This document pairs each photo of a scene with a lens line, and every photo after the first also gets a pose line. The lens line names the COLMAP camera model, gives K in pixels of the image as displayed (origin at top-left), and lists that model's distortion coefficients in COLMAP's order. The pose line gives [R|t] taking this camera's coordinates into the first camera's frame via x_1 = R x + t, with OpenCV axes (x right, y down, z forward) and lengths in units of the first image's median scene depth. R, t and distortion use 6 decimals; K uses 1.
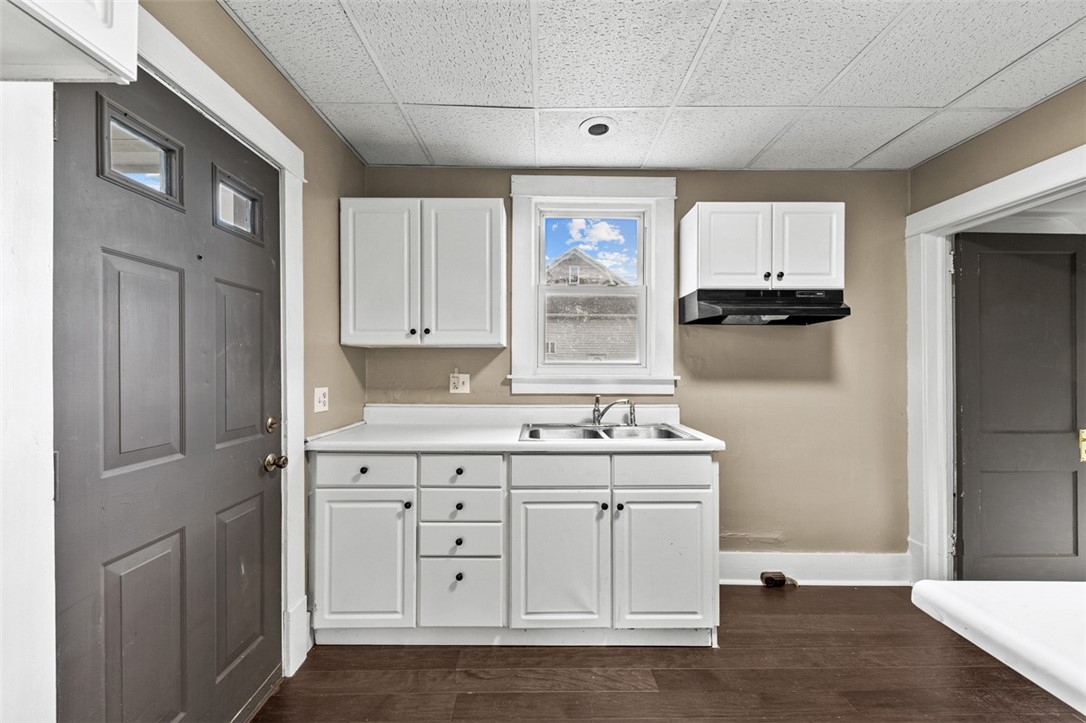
lens RADIAL K [[426.1, 0, 542.9], [0, 426.1, 365.8], [0, 0, 1]] dist [-0.000824, -0.000234]
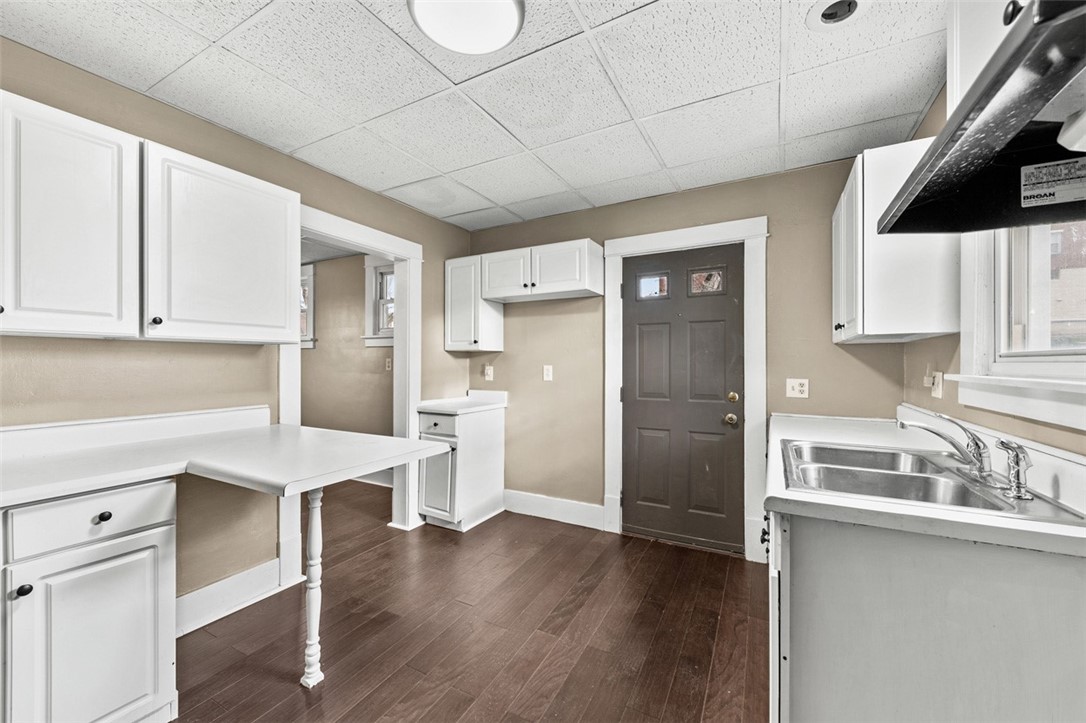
lens RADIAL K [[422.5, 0, 544.0], [0, 422.5, 362.6], [0, 0, 1]] dist [0.001524, -0.000104]
pose [[-0.484910, -0.005485, -0.874547, 0.836145], [0.000621, 0.999978, -0.006617, 0.007709], [0.874564, -0.003752, -0.484896, 0.806276]]
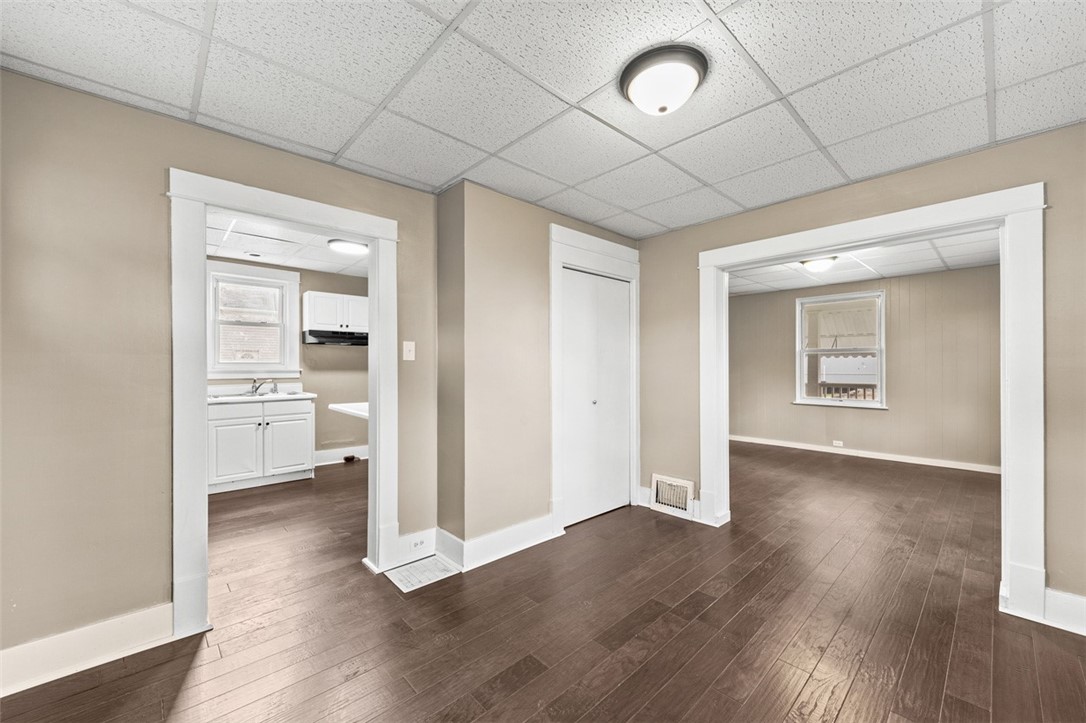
lens RADIAL K [[422.8, 0, 542.8], [0, 422.8, 360.9], [0, 0, 1]] dist [0.019028, -0.000050]
pose [[0.738467, -0.001070, 0.674289, -0.242753], [0.000805, 0.999999, 0.000706, -0.016973], [-0.674289, 0.000021, 0.738467, -1.509369]]
